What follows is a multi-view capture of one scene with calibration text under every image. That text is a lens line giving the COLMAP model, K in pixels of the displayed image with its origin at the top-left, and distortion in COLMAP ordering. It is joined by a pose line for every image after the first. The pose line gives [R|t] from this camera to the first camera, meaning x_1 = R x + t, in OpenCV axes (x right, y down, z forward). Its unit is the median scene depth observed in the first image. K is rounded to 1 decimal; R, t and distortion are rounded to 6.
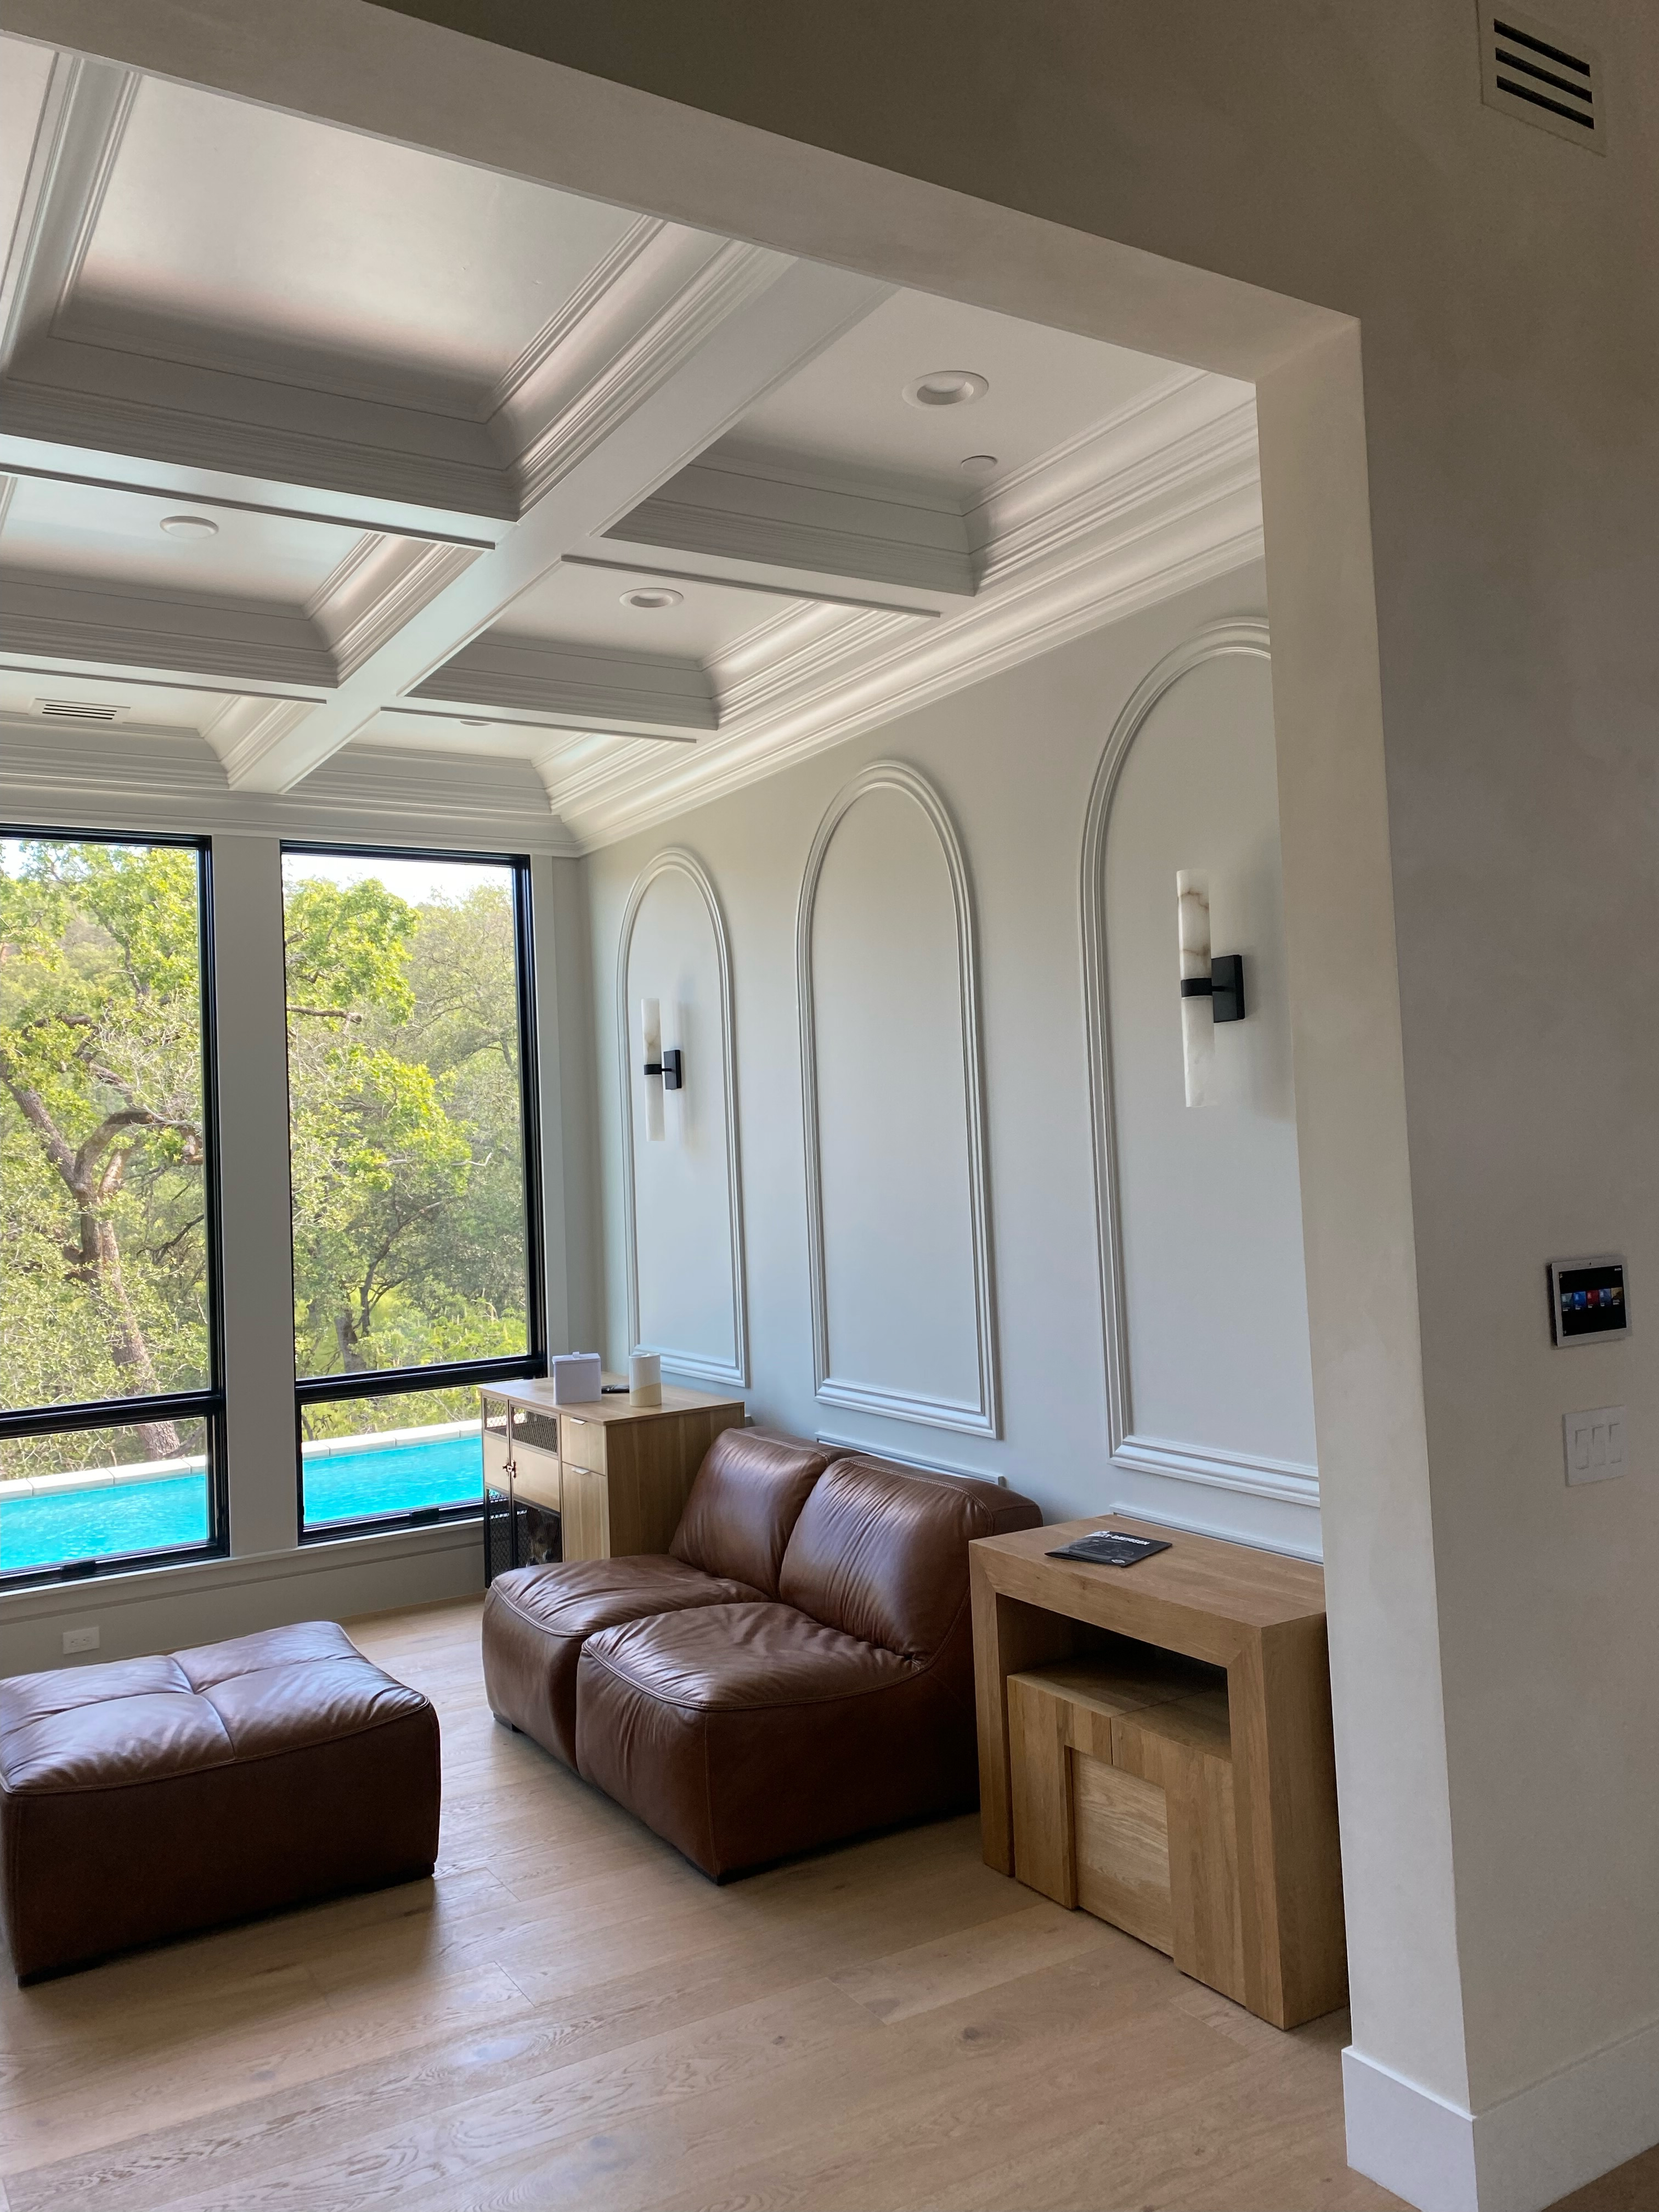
lens RADIAL K [[1685.8, 0, 839.7], [0, 1685.8, 1072.2], [0, 0, 1]] dist [0.028987, -0.025229]
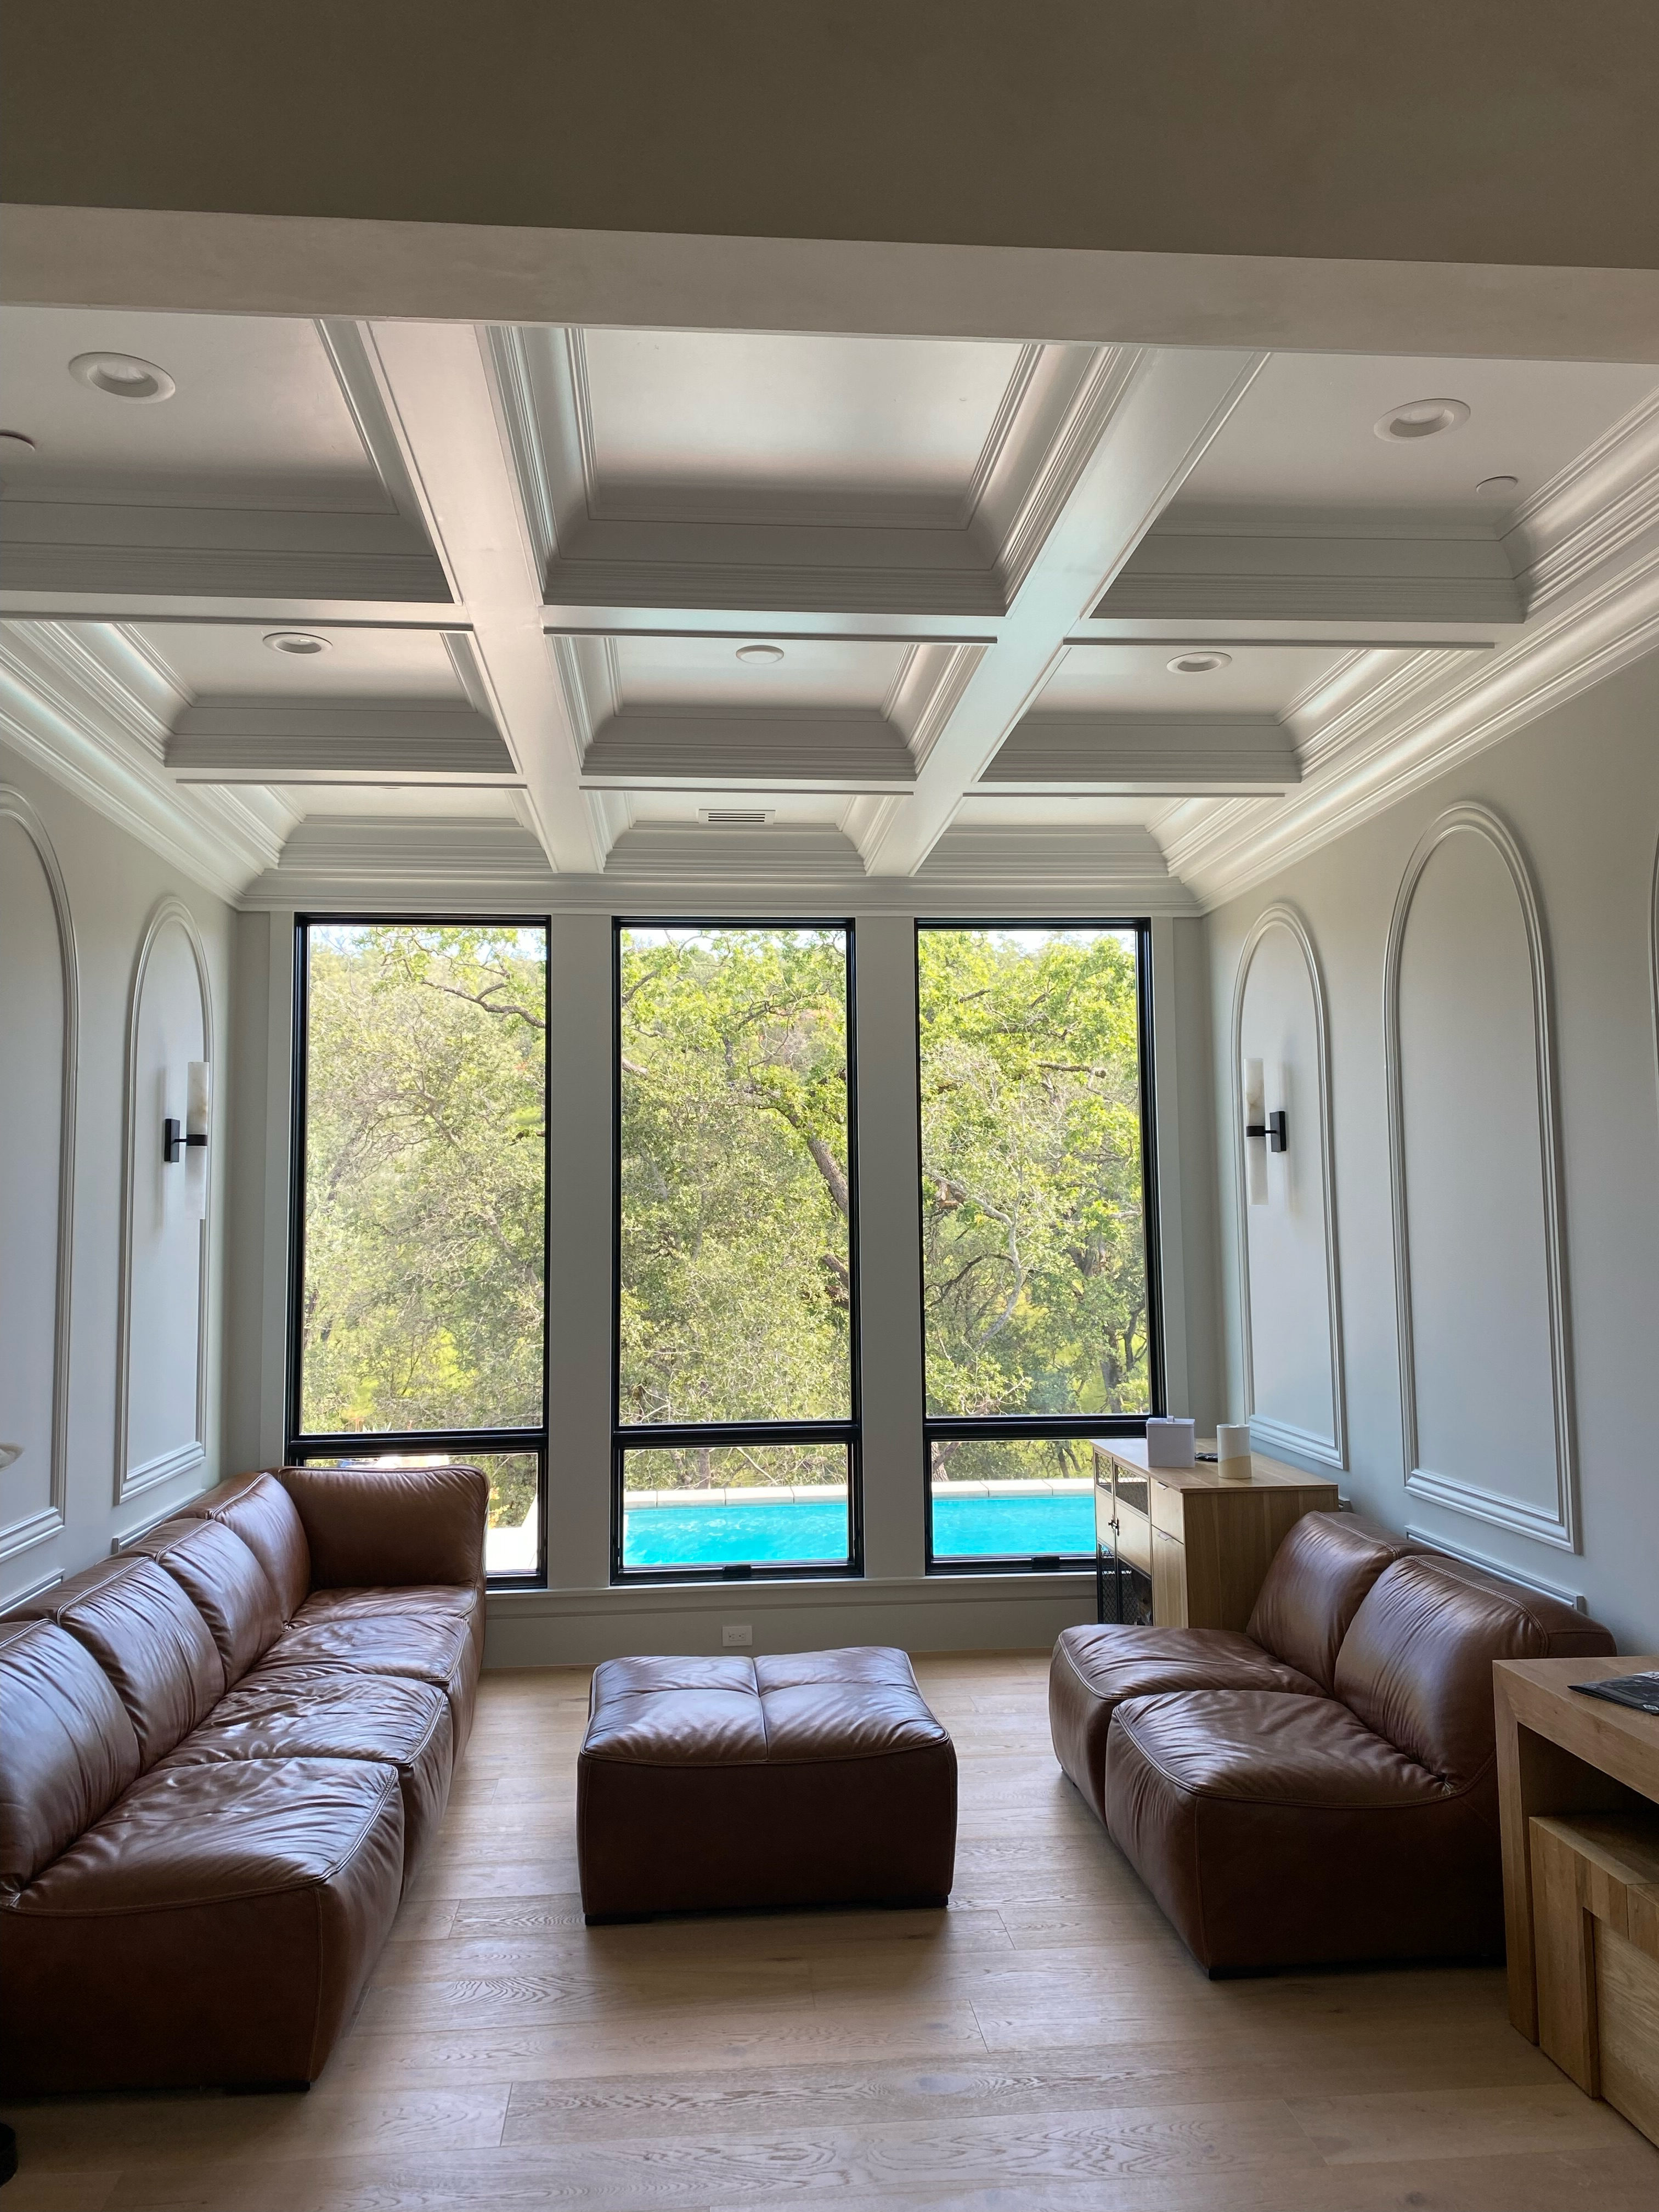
lens RADIAL K [[1685.8, 0, 839.7], [0, 1685.8, 1072.2], [0, 0, 1]] dist [0.028987, -0.025229]
pose [[0.896066, -0.009215, -0.443825, 0.137106], [-0.004131, 0.999568, -0.029095, -0.008375], [0.443901, 0.027904, 0.895641, 0.015533]]
